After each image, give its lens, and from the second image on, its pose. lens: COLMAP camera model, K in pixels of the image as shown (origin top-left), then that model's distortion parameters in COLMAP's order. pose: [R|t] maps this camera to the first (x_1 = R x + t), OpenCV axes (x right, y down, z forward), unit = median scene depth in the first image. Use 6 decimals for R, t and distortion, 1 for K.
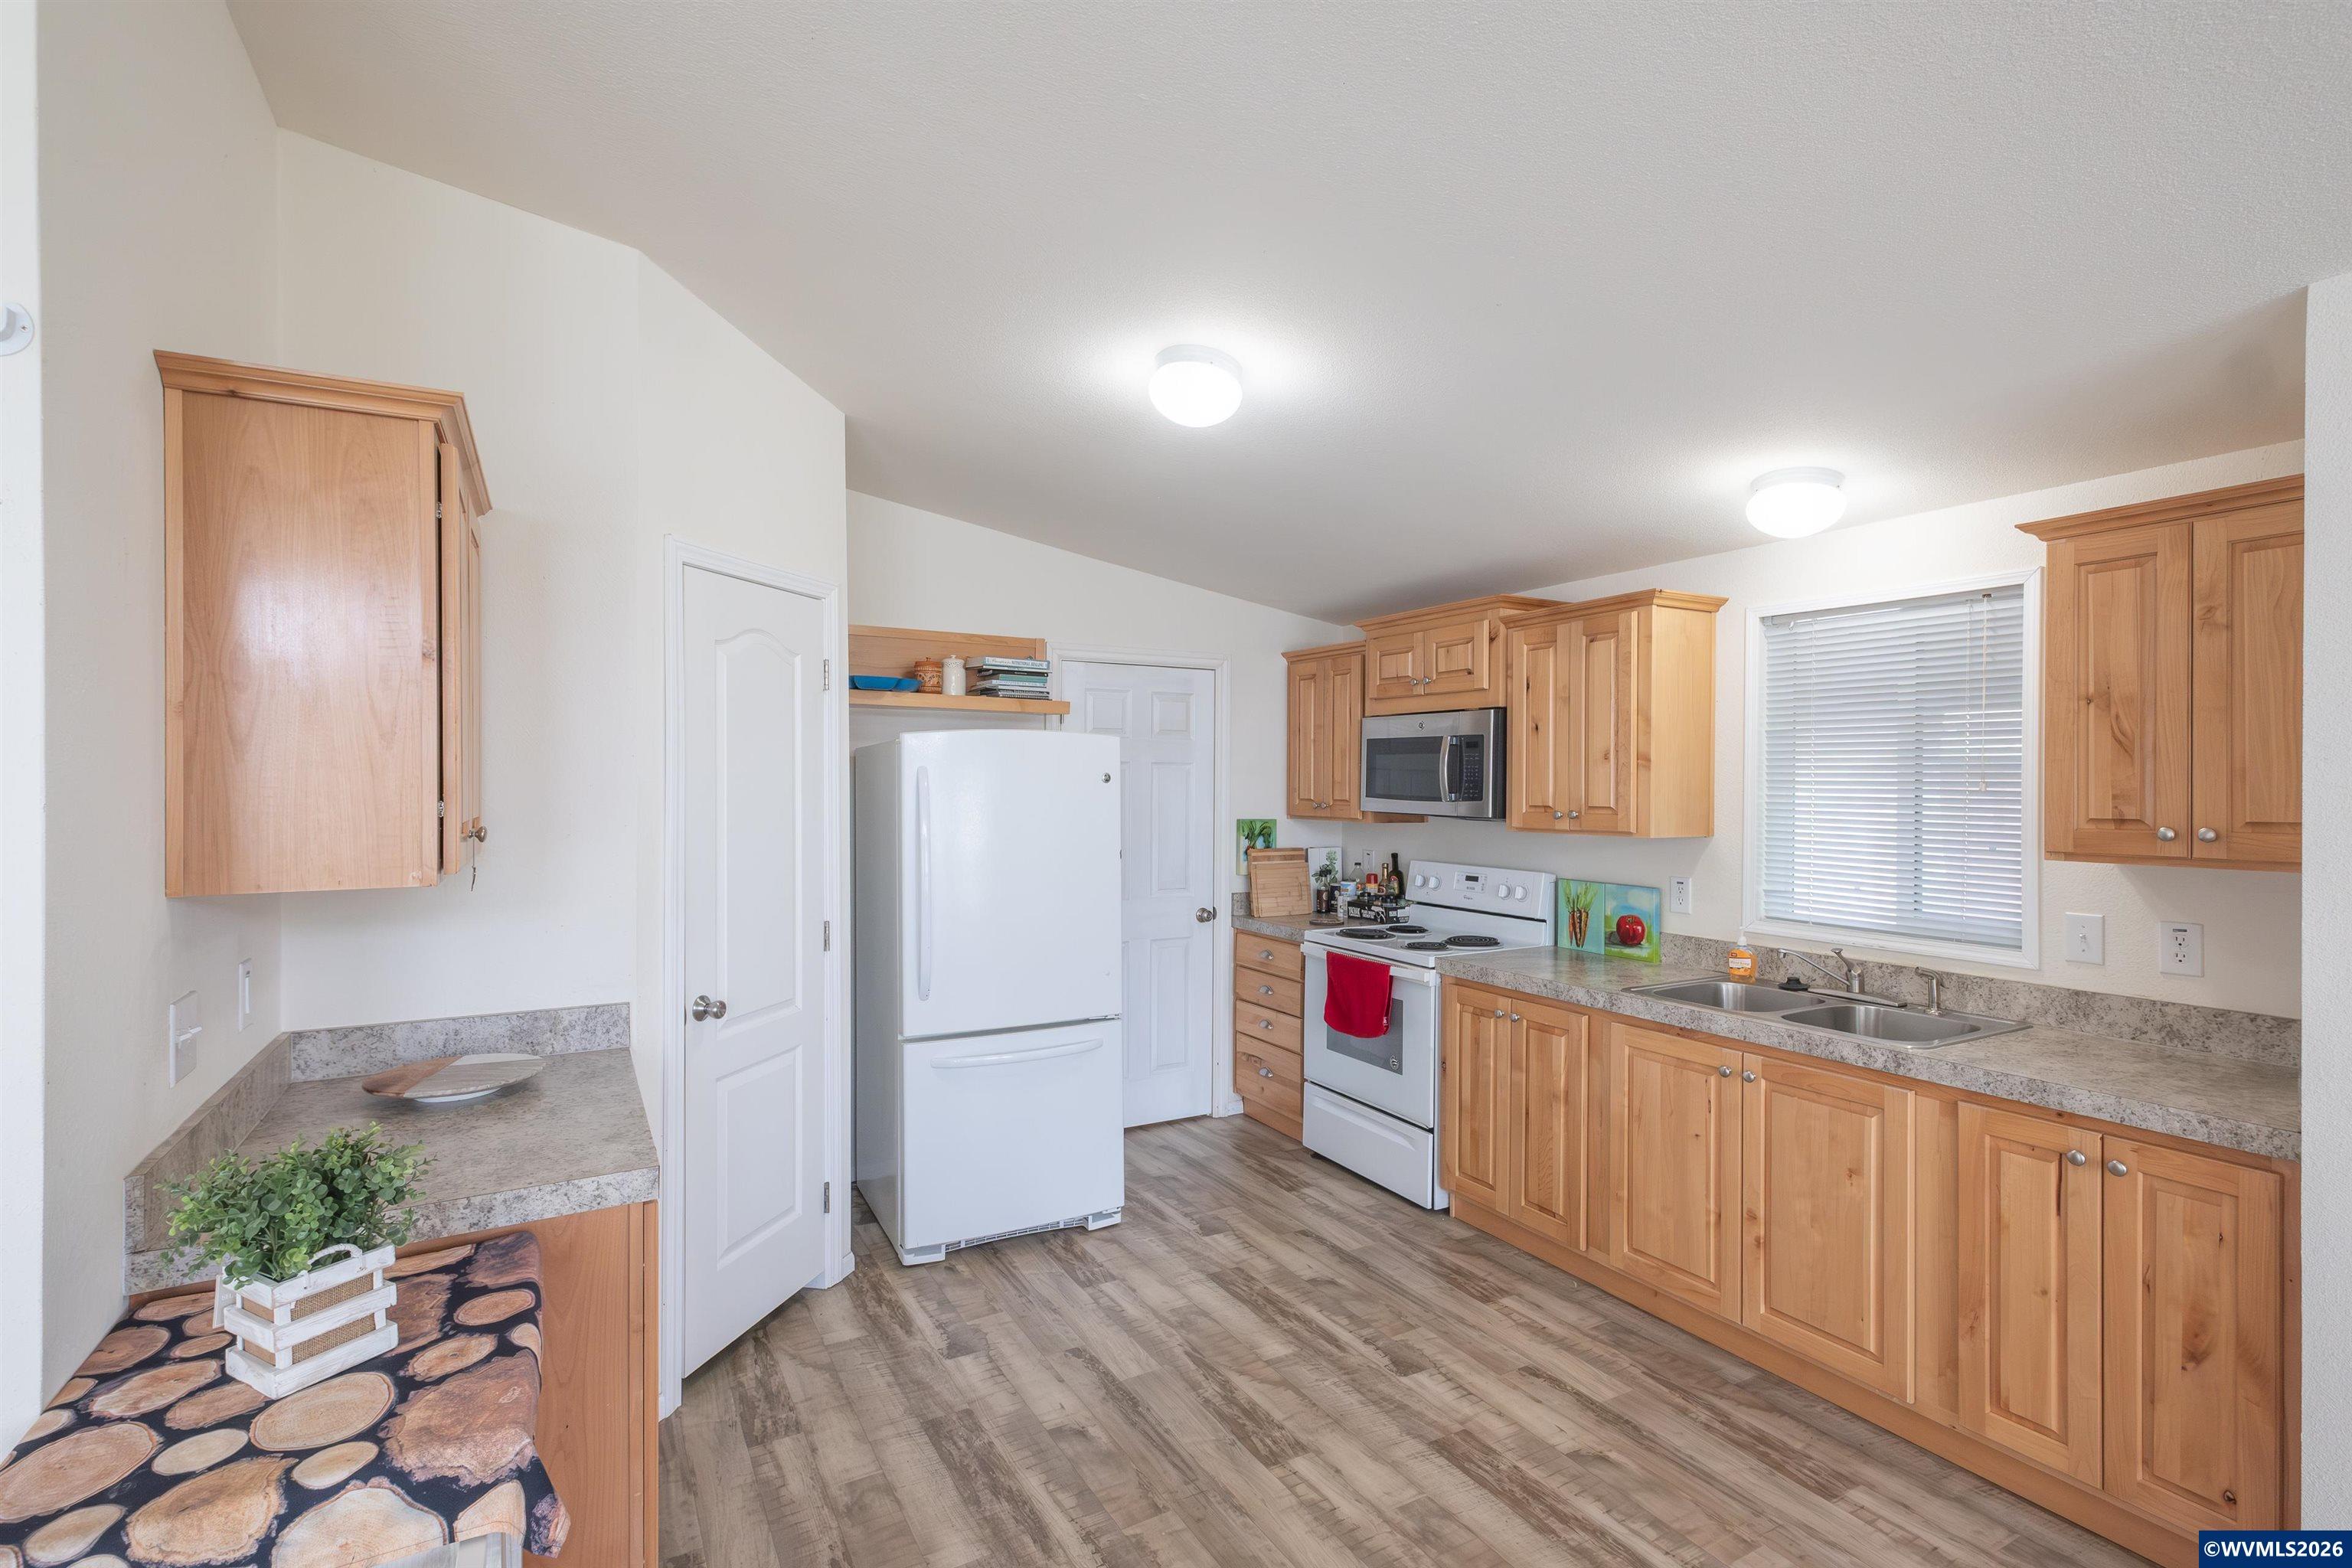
lens RADIAL K [[1091.7, 0, 1185.2], [0, 1091.7, 794.9], [0, 0, 1]] dist [0.005953, -0.000048]
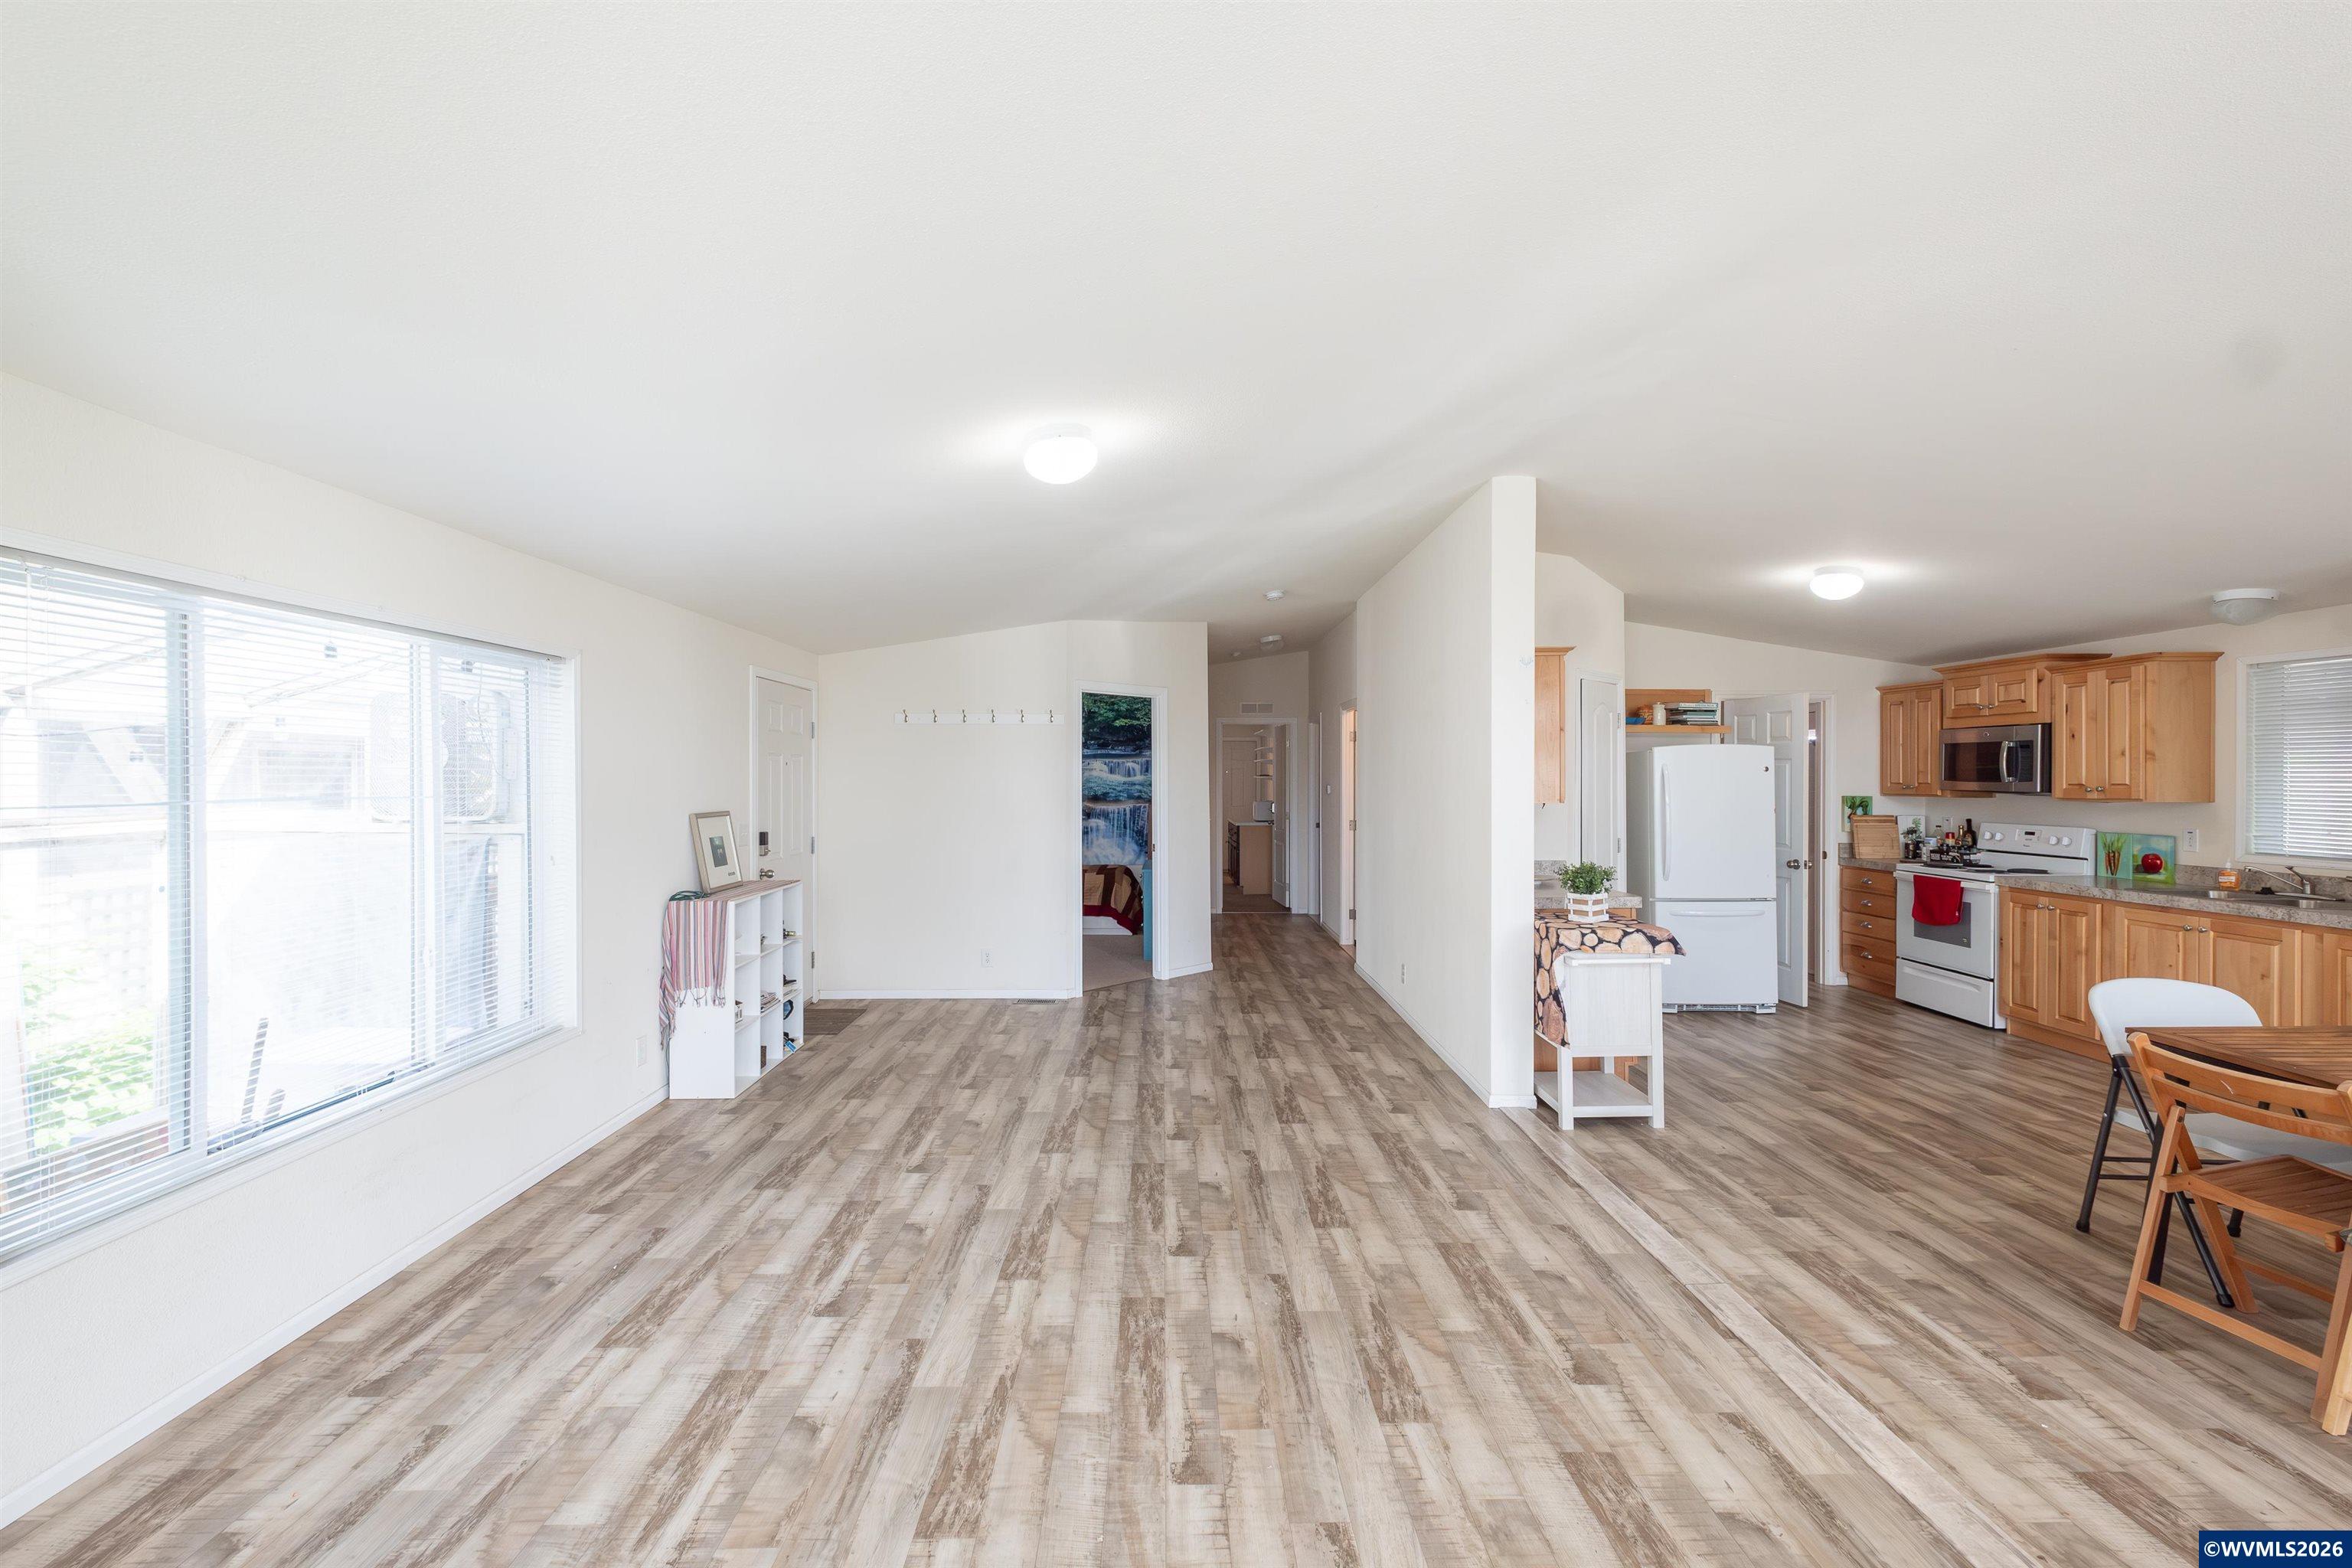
lens RADIAL K [[998.1, 0, 1182.5], [0, 998.1, 778.0], [0, 0, 1]] dist [0.003525, 0.000150]
pose [[0.877782, -0.004013, -0.479043, -0.124696], [-0.002326, 0.999917, -0.012639, 0.022677], [0.479054, 0.012209, 0.877701, -0.924512]]
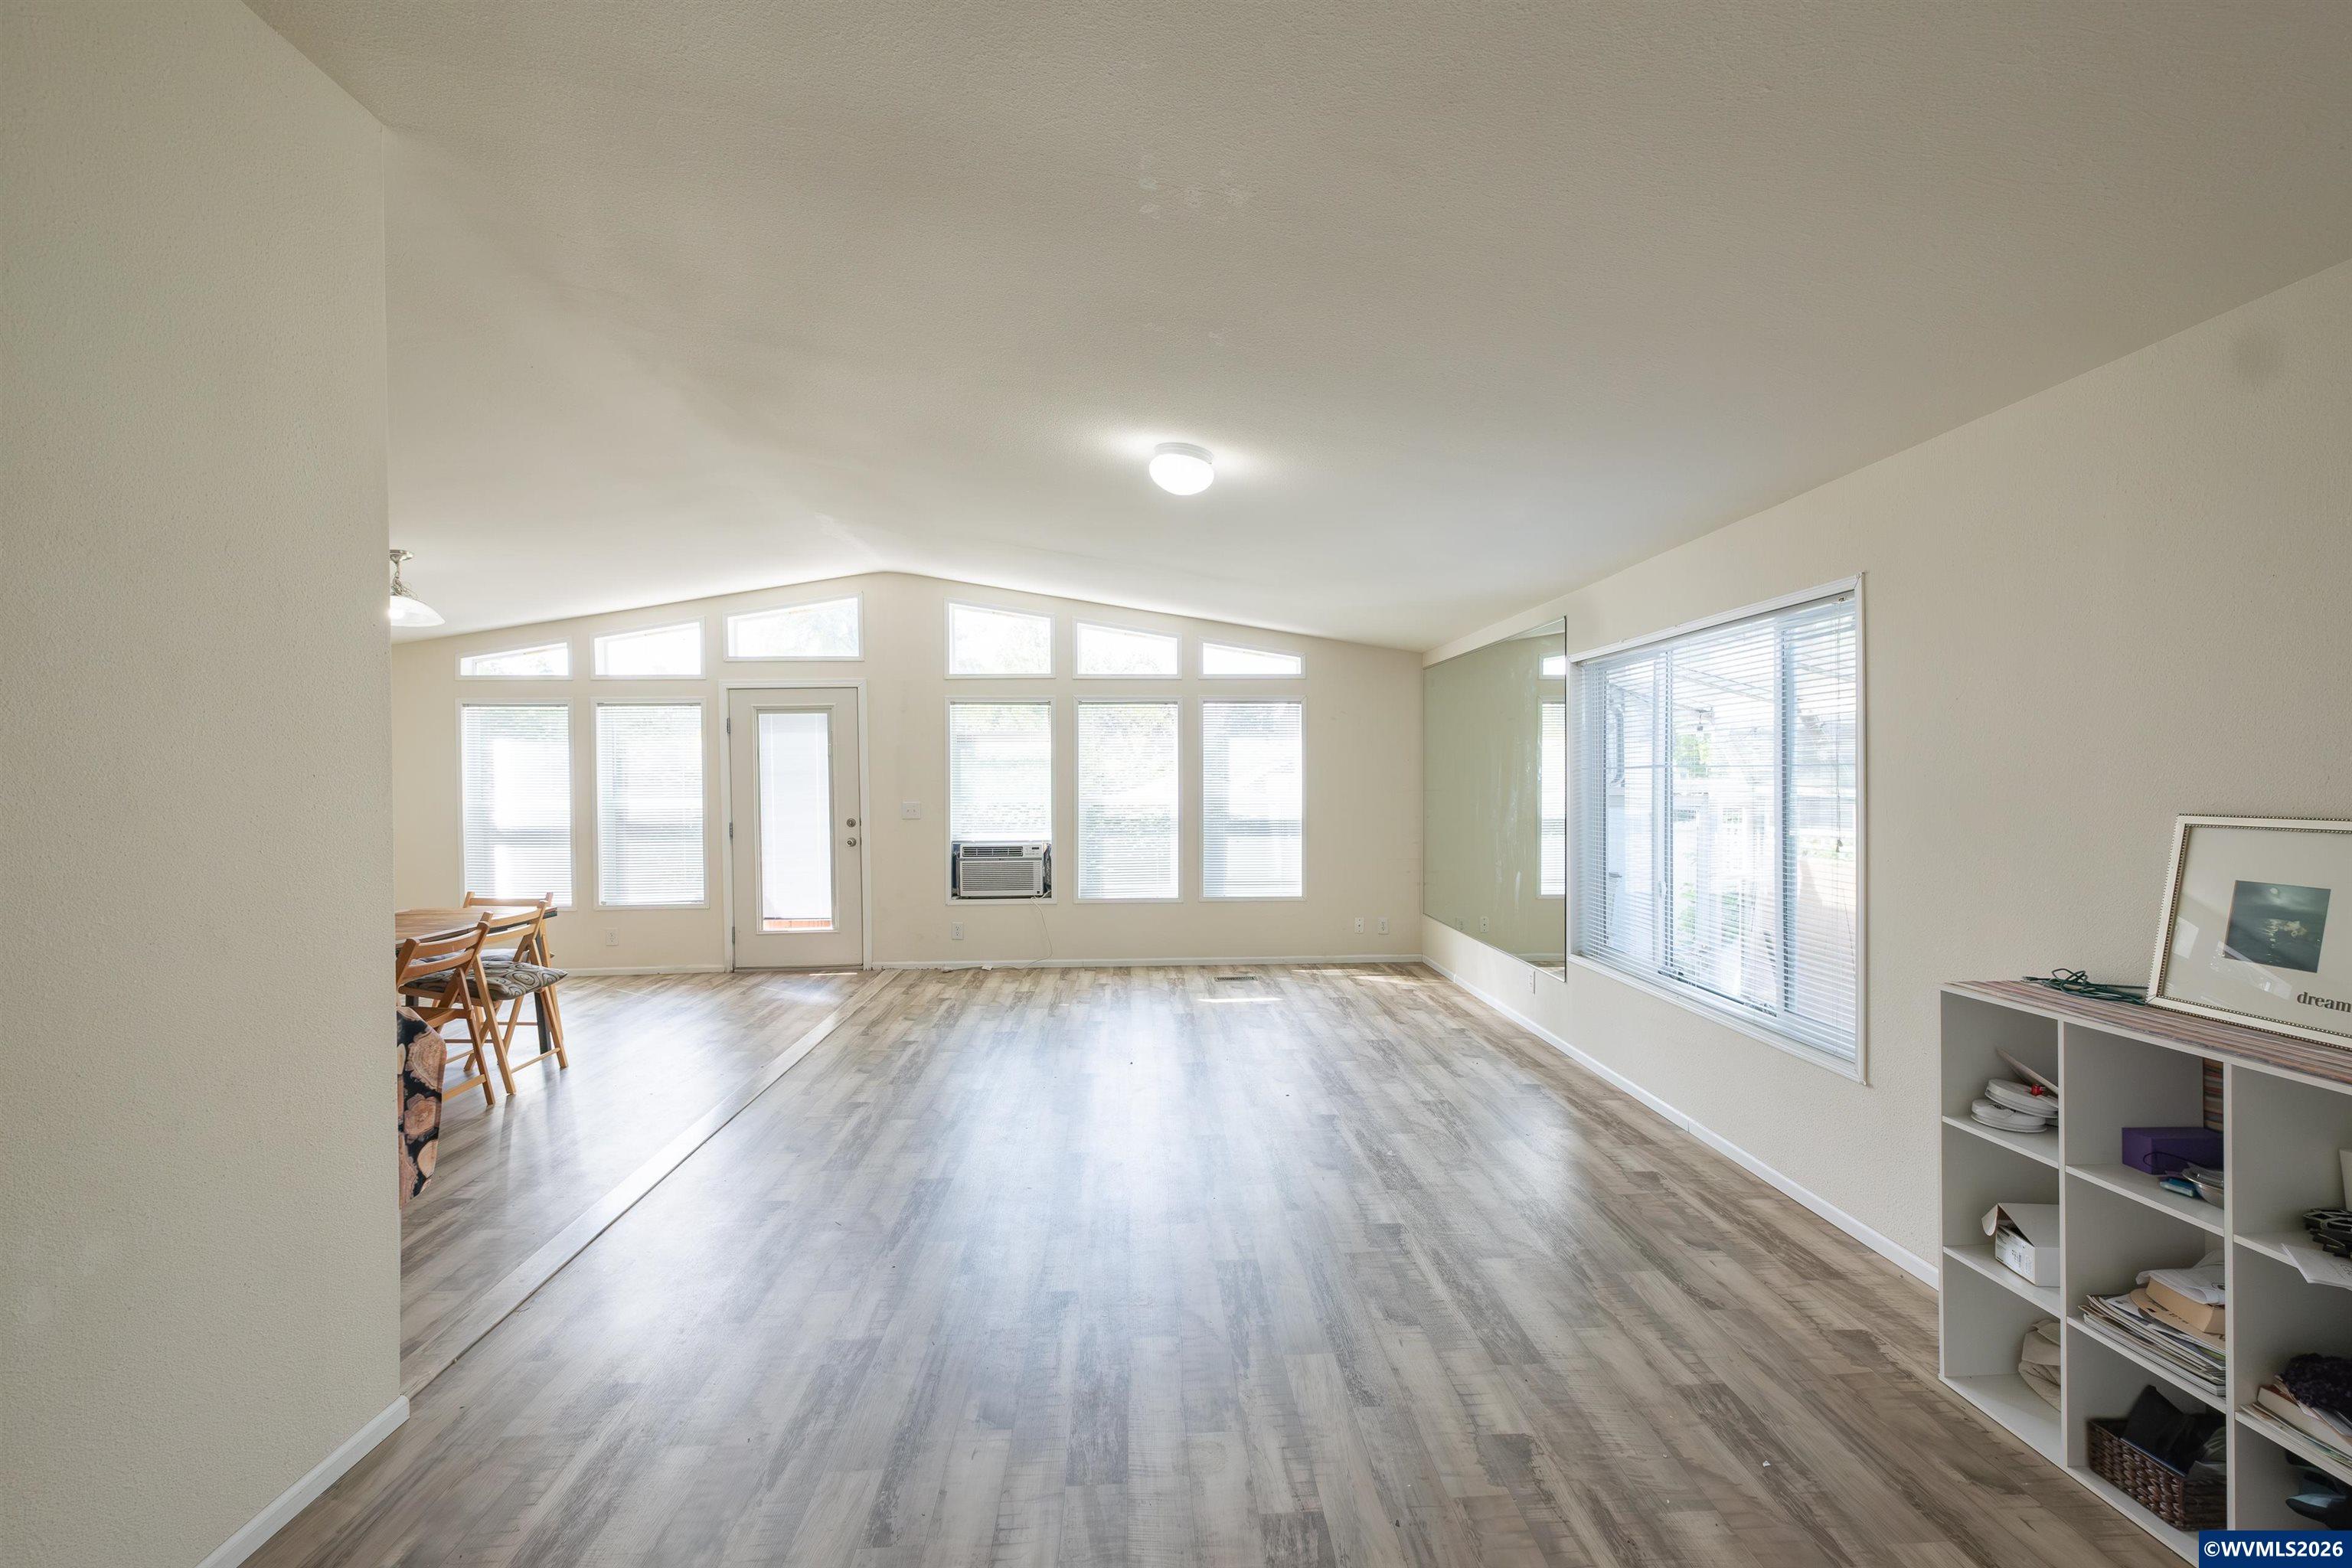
lens RADIAL K [[998.1, 0, 1196.6], [0, 998.1, 774.1], [0, 0, 1]] dist [0.003525, 0.000150]
pose [[-0.897028, 0.004705, 0.441948, -1.044732], [0.011018, 0.999871, 0.011718, 0.020876], [-0.441836, 0.015380, -0.896964, 0.604256]]
